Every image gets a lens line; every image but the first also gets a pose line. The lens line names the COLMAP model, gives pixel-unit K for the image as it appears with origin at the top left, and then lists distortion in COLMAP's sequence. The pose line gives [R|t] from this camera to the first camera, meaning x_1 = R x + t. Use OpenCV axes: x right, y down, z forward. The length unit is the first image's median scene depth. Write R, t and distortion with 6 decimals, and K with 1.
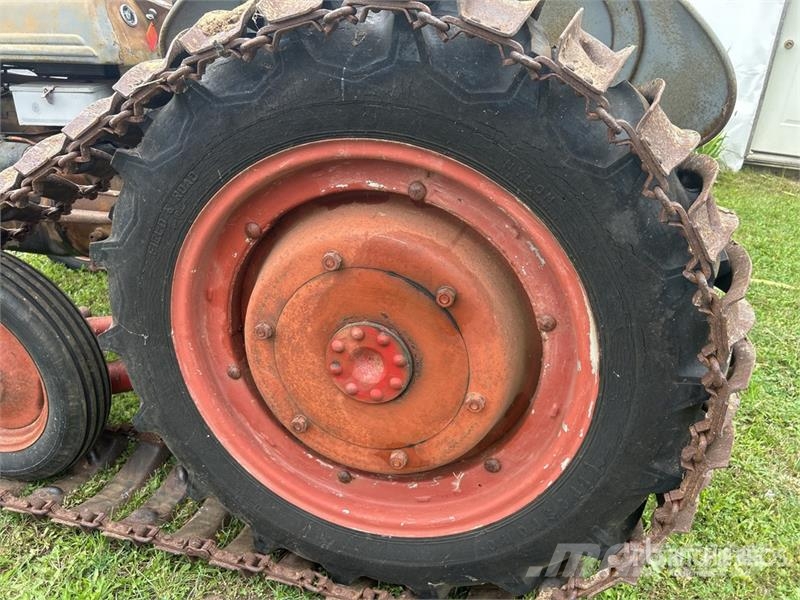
lens RADIAL K [[607.4, 0, 396.8], [0, 607.4, 303.6], [0, 0, 1]] dist [0.059822, -0.077189]
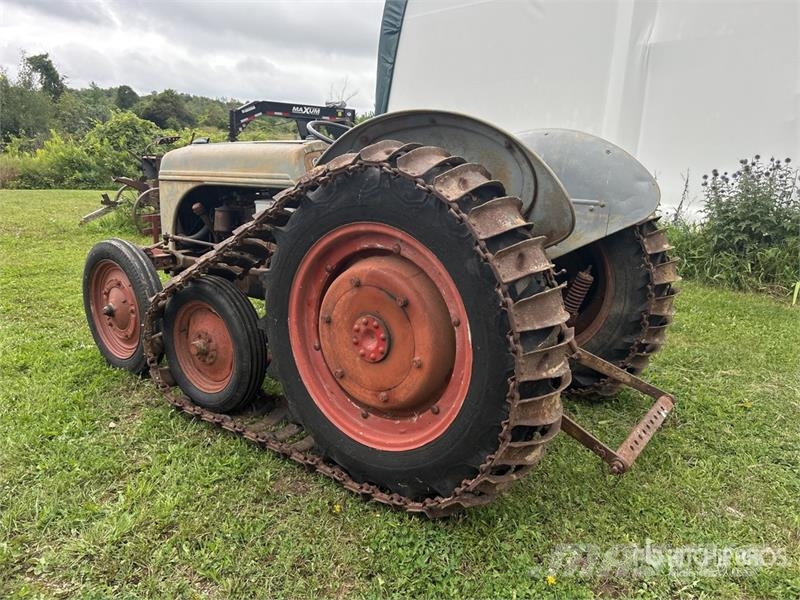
lens RADIAL K [[607.4, 0, 402.3], [0, 607.4, 295.0], [0, 0, 1]] dist [0.059822, -0.077189]
pose [[0.930513, 0.067544, -0.359976, 0.699654], [-0.139894, 0.973874, -0.178884, 0.283659], [0.338489, 0.216812, 0.915652, -0.701634]]
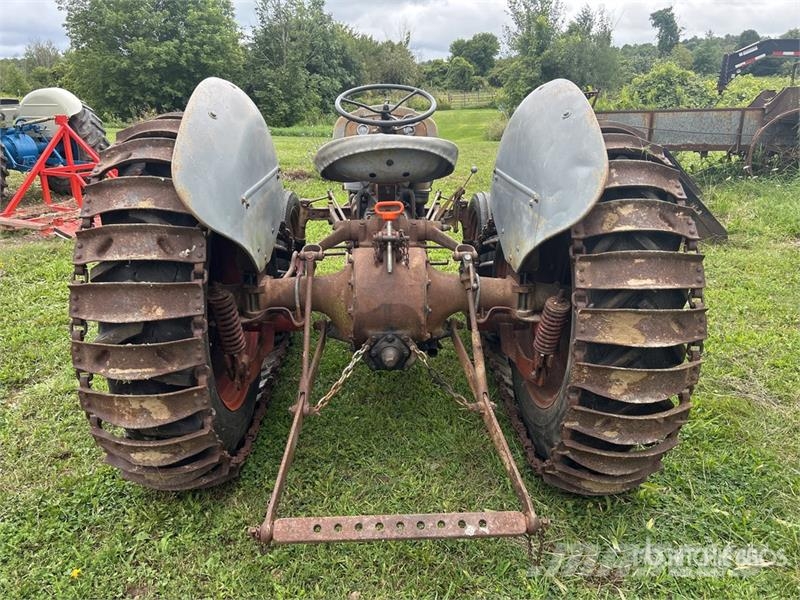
lens RADIAL K [[607.4, 0, 397.1], [0, 607.4, 291.6], [0, 0, 1]] dist [0.059822, -0.077189]
pose [[0.272035, 0.250176, -0.929198, 1.990639], [-0.377255, 0.916041, 0.136188, -0.487780], [0.885255, 0.313496, 0.343576, 0.966229]]
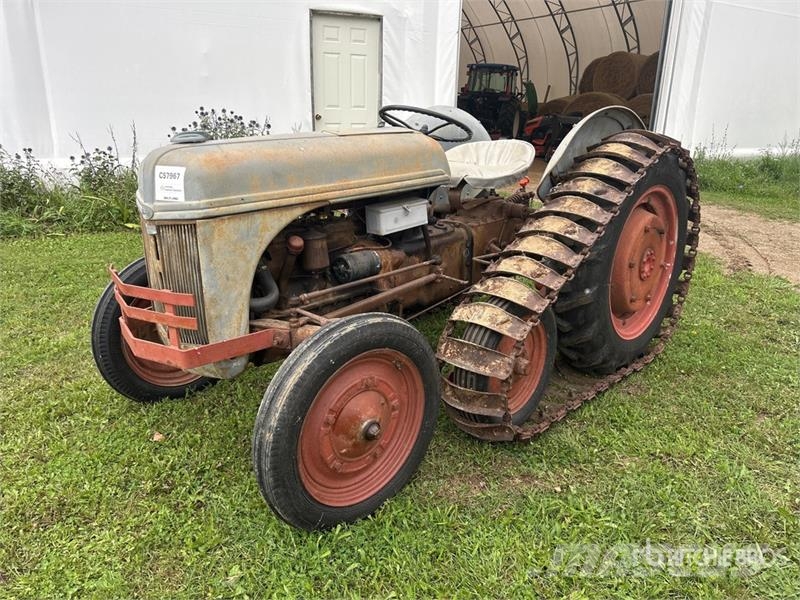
lens RADIAL K [[607.4, 0, 400.1], [0, 607.4, 288.3], [0, 0, 1]] dist [0.059822, -0.077189]
pose [[0.484402, -0.289282, 0.825633, -2.912087], [0.364969, 0.924522, 0.109801, -0.514442], [-0.795080, 0.248143, 0.553420, 0.354274]]
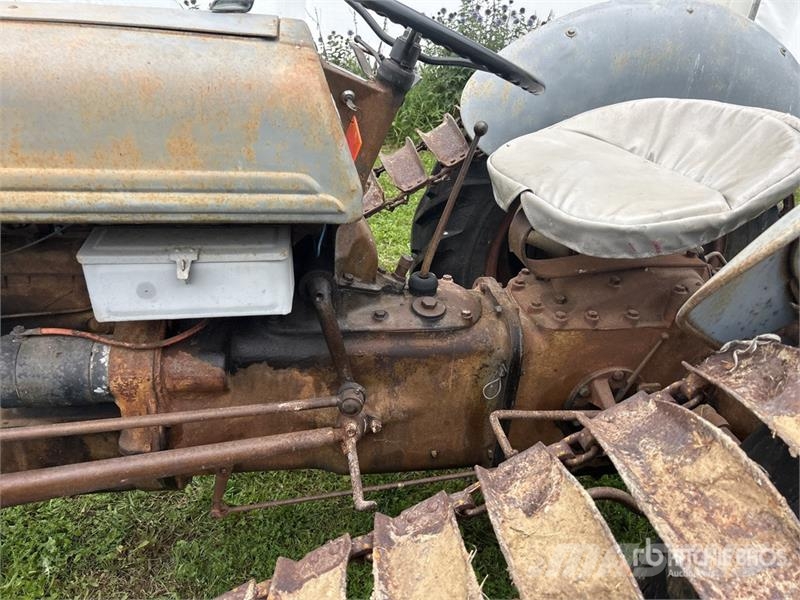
lens RADIAL K [[607.4, 0, 399.6], [0, 607.4, 298.1], [0, 0, 1]] dist [0.059822, -0.077189]
pose [[0.911949, -0.158360, 0.378511, -0.933356], [0.123423, 0.985666, 0.115017, -0.547904], [-0.391300, -0.058173, 0.918423, 0.712383]]
